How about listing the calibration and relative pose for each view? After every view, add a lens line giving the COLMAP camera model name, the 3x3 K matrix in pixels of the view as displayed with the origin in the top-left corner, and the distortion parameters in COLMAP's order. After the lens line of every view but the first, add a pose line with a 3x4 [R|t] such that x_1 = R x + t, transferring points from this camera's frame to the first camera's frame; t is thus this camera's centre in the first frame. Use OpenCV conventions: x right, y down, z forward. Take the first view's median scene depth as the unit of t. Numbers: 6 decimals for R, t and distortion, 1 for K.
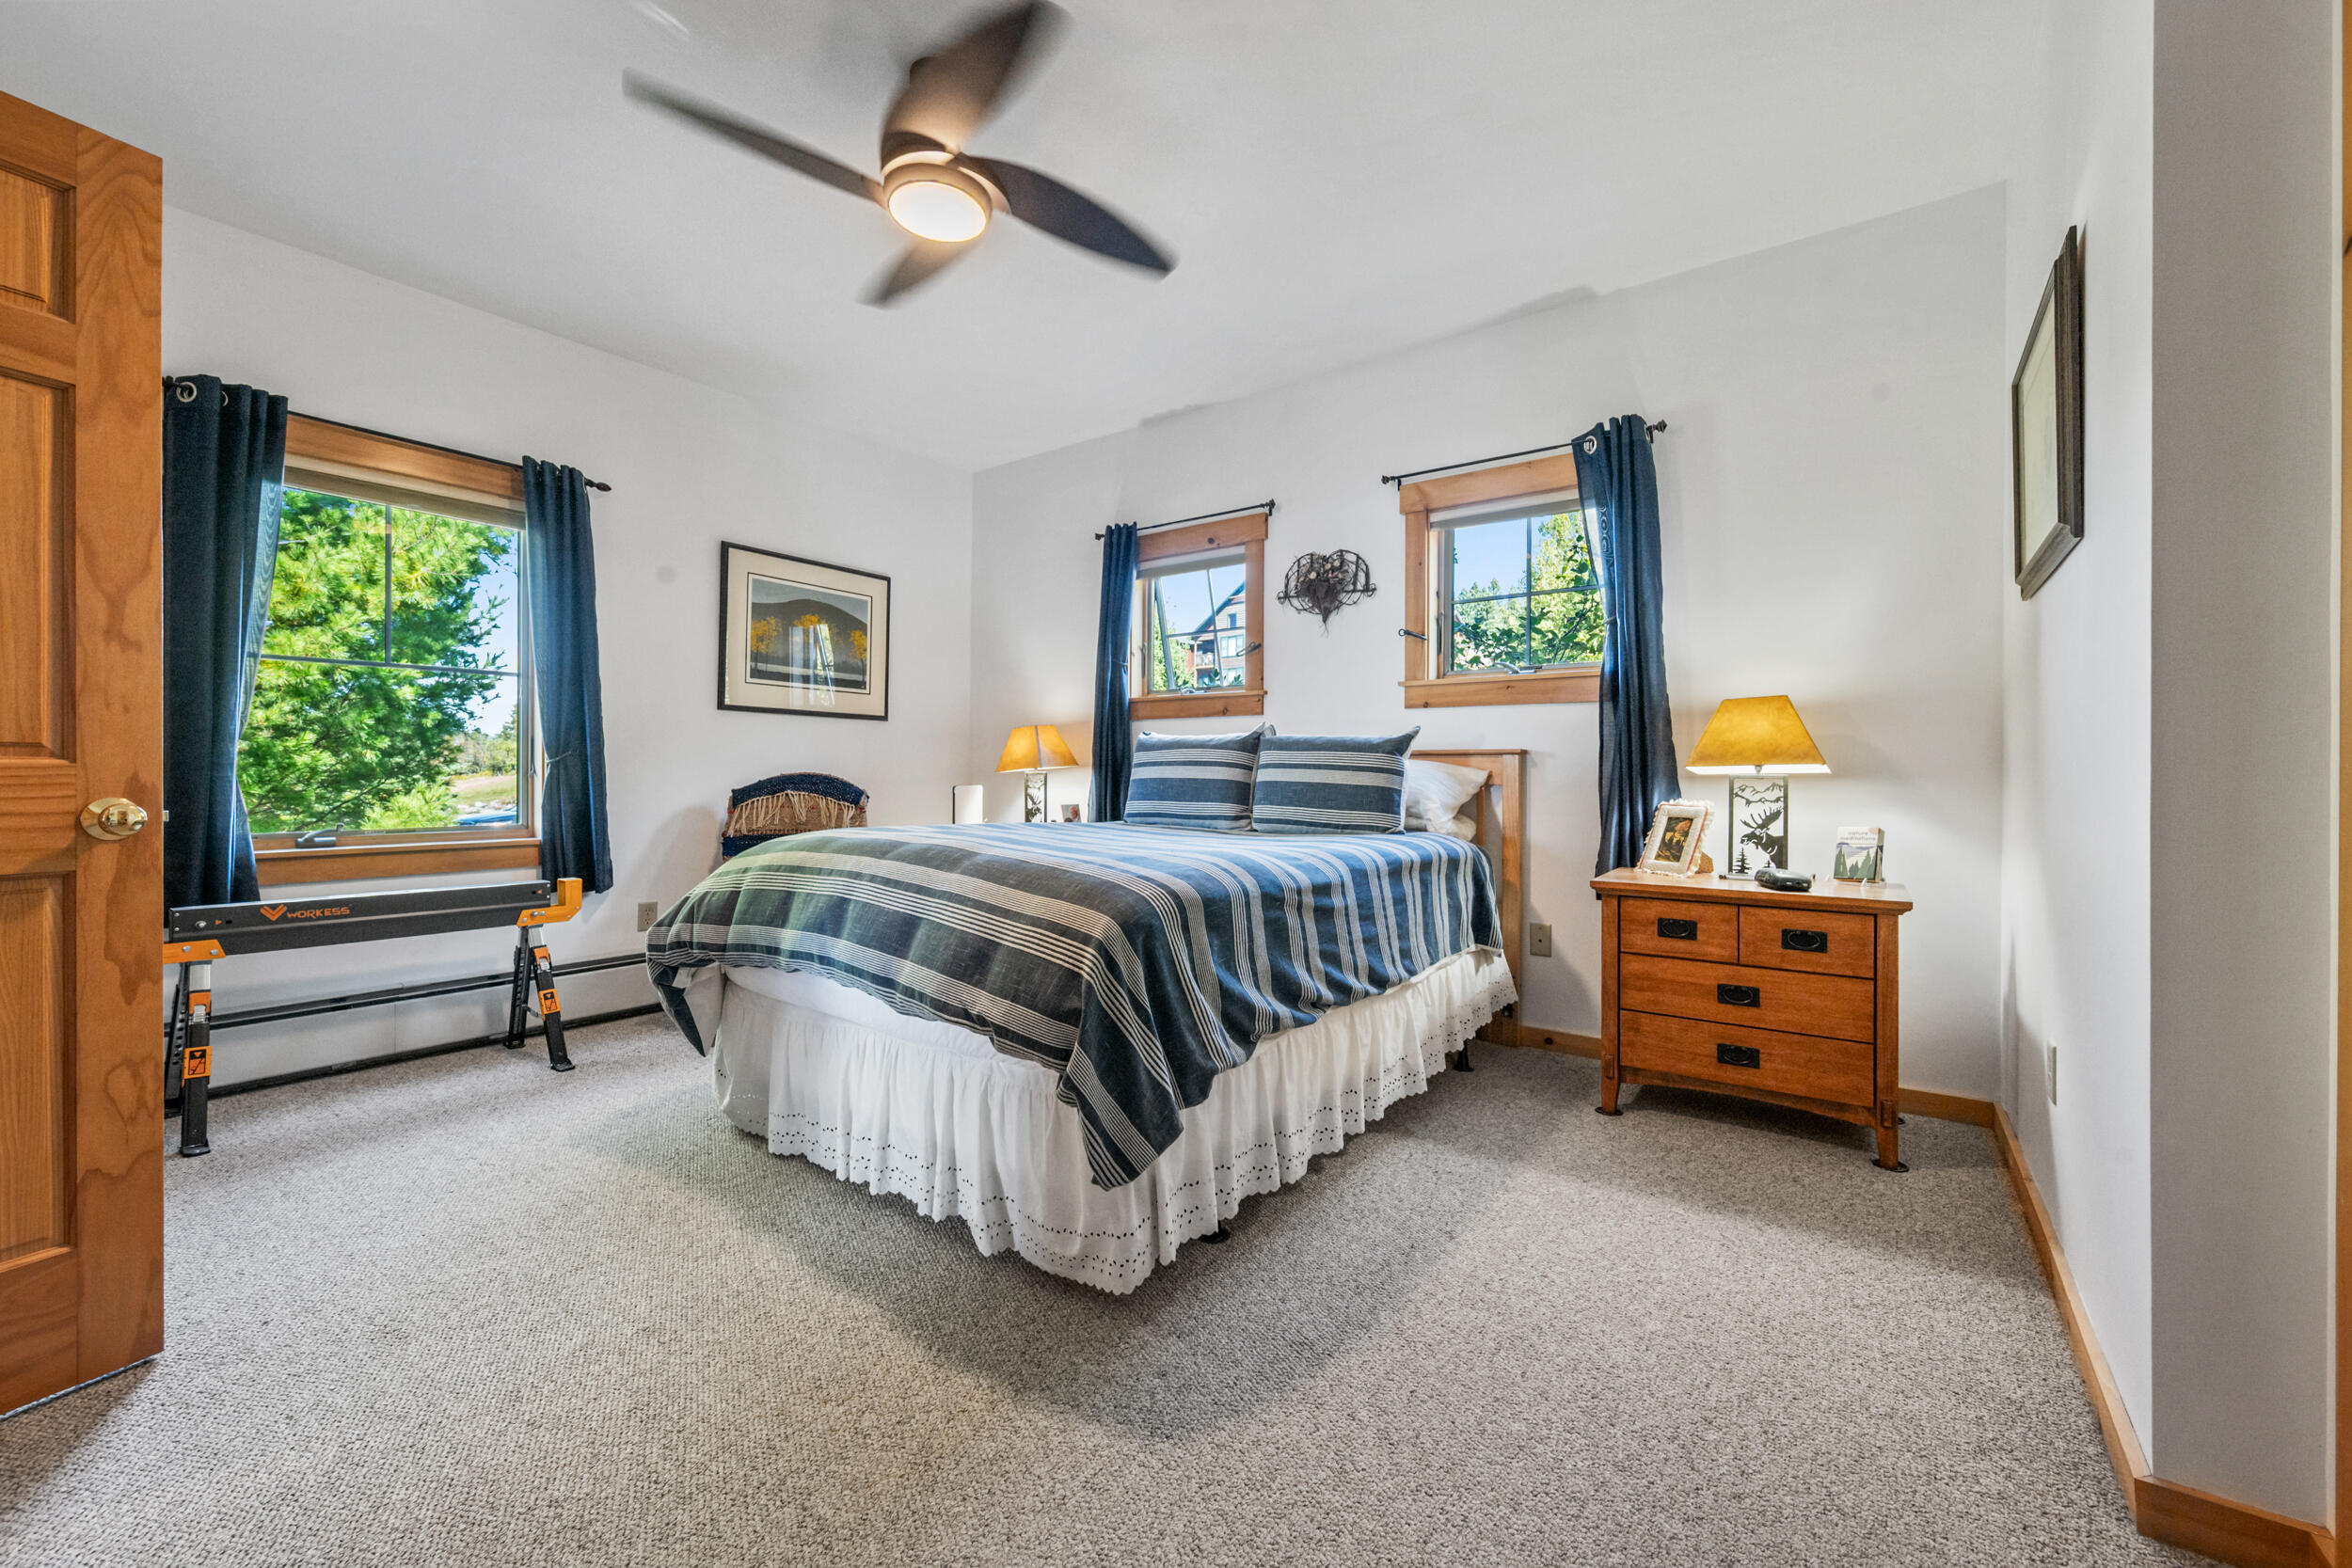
lens RADIAL K [[945.8, 0, 1169.9], [0, 945.8, 775.5], [0, 0, 1]] dist [0.000249, -0.000388]
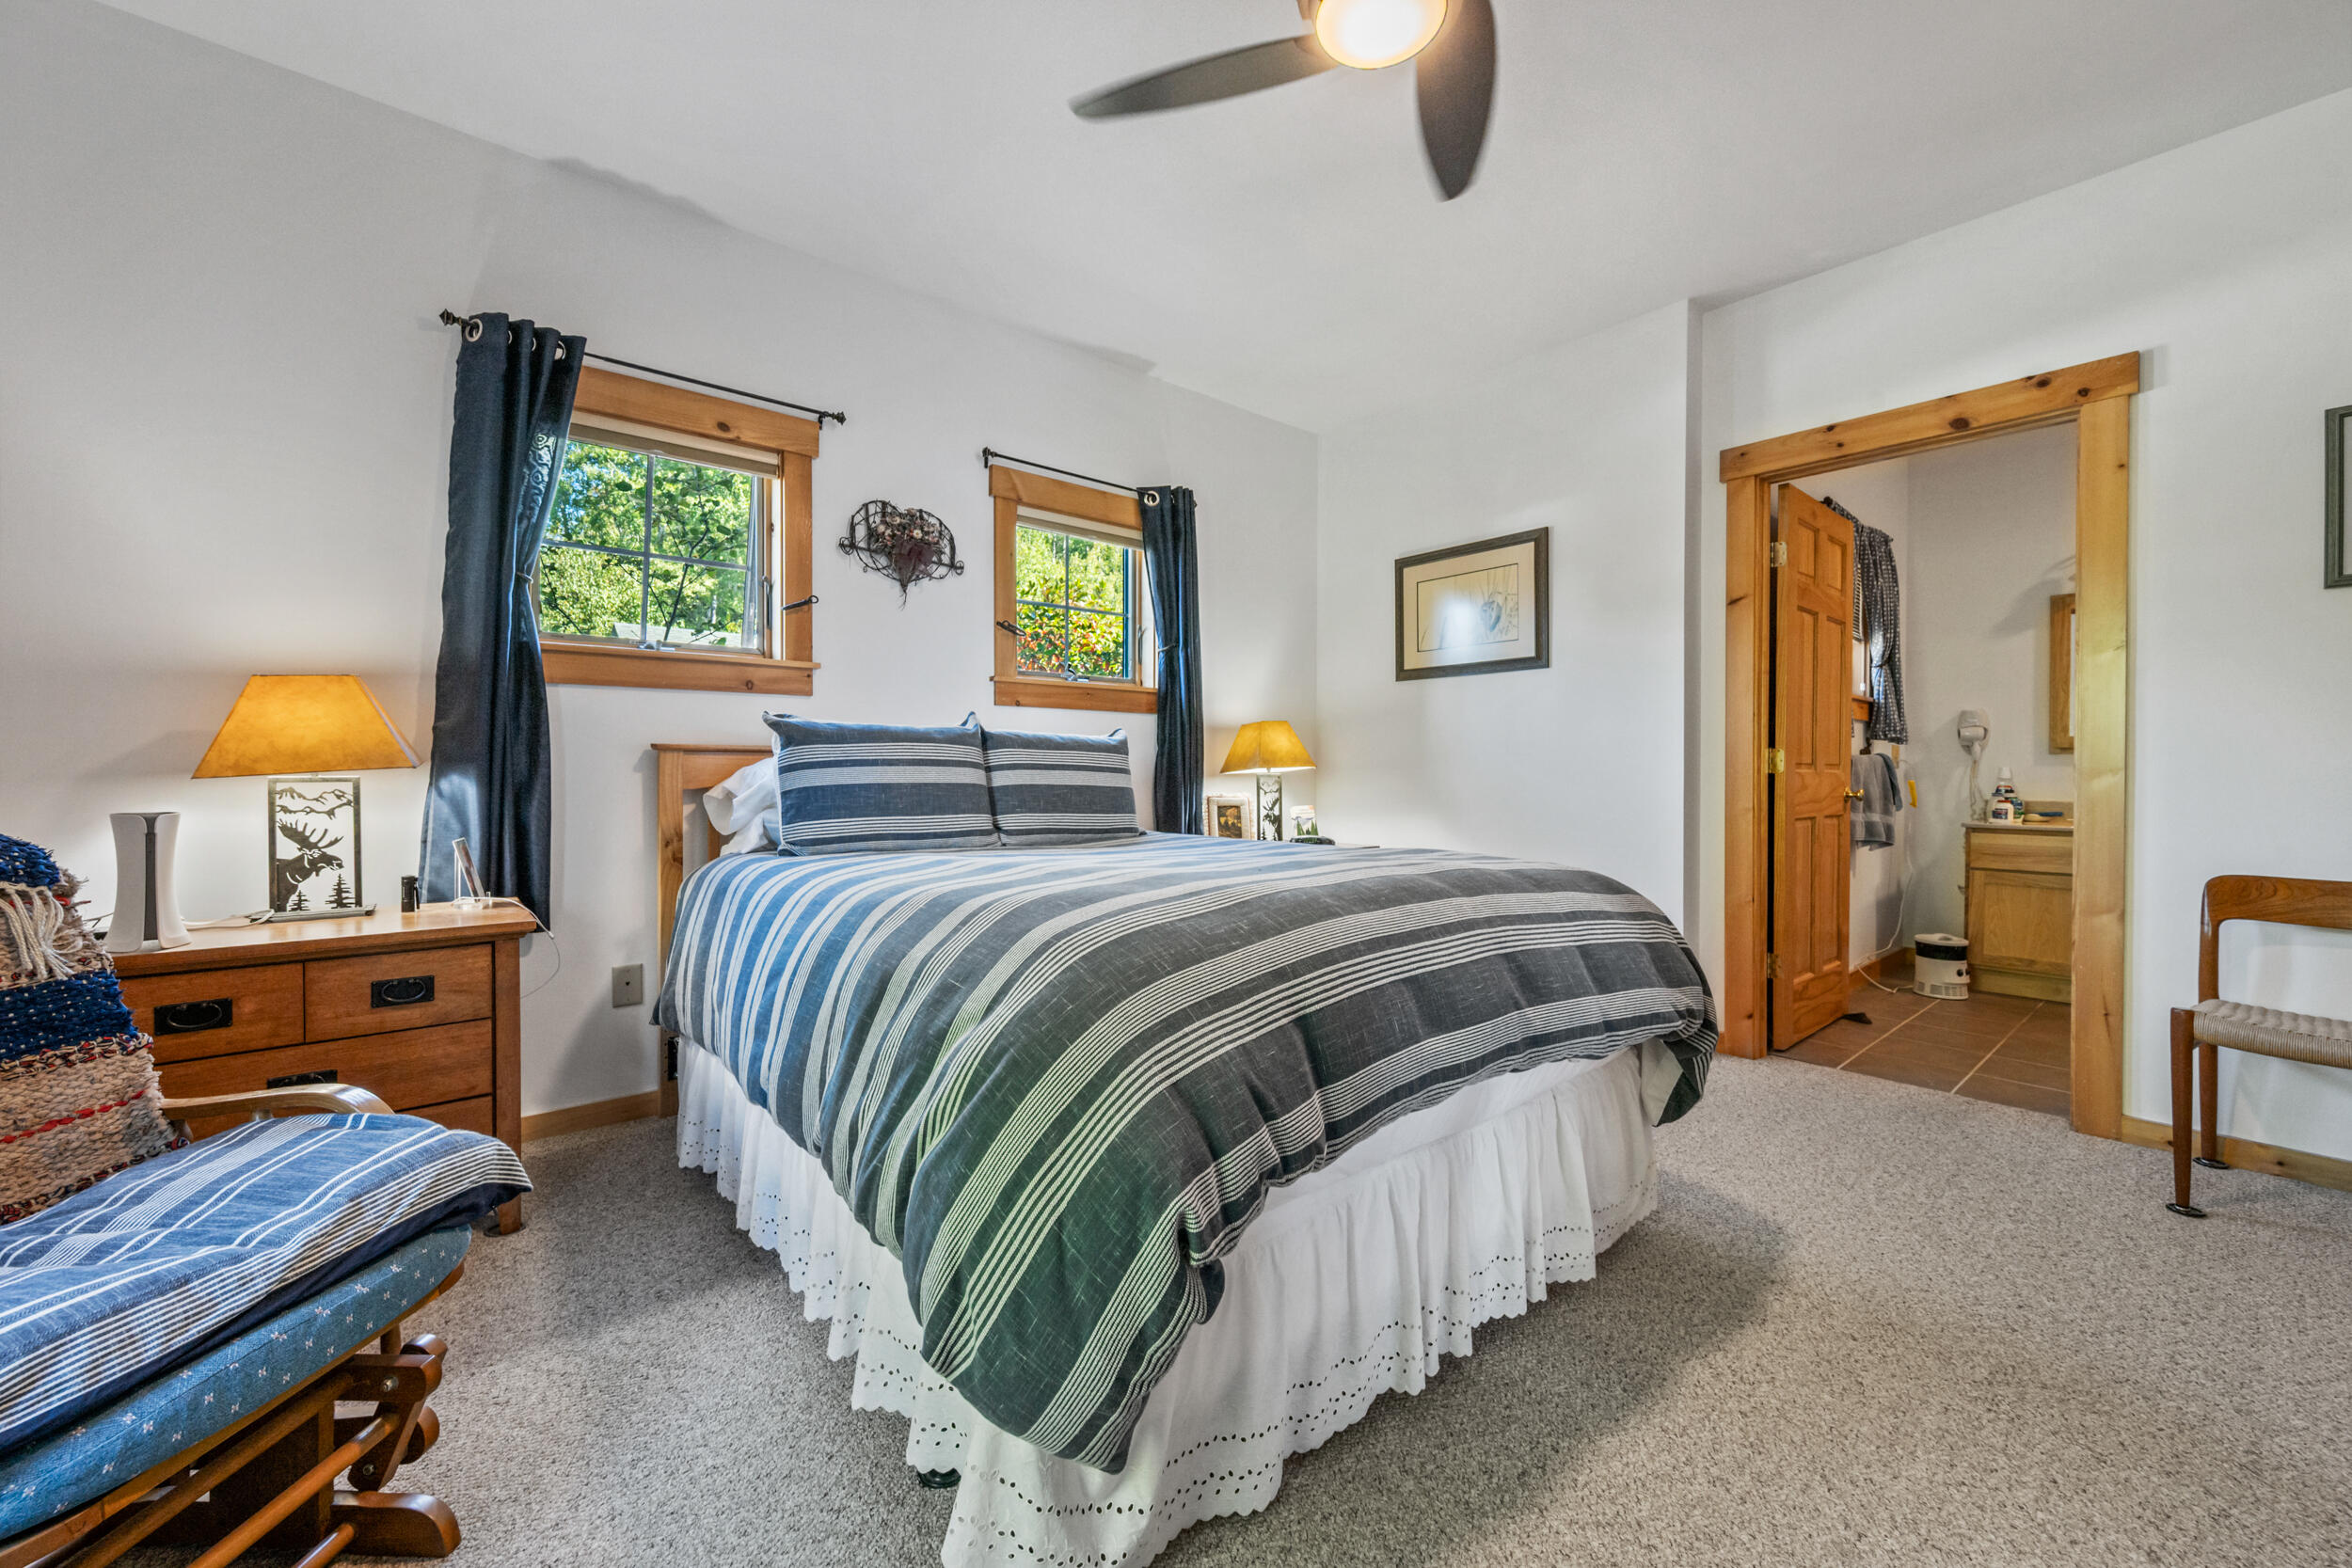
lens RADIAL K [[945.8, 0, 1171.1], [0, 945.8, 787.5], [0, 0, 1]] dist [0.000249, -0.000388]
pose [[0.203500, -0.022191, 0.978823, -0.634819], [0.000684, 0.999746, 0.022523, -0.009851], [-0.979075, -0.003914, 0.203464, 0.636362]]
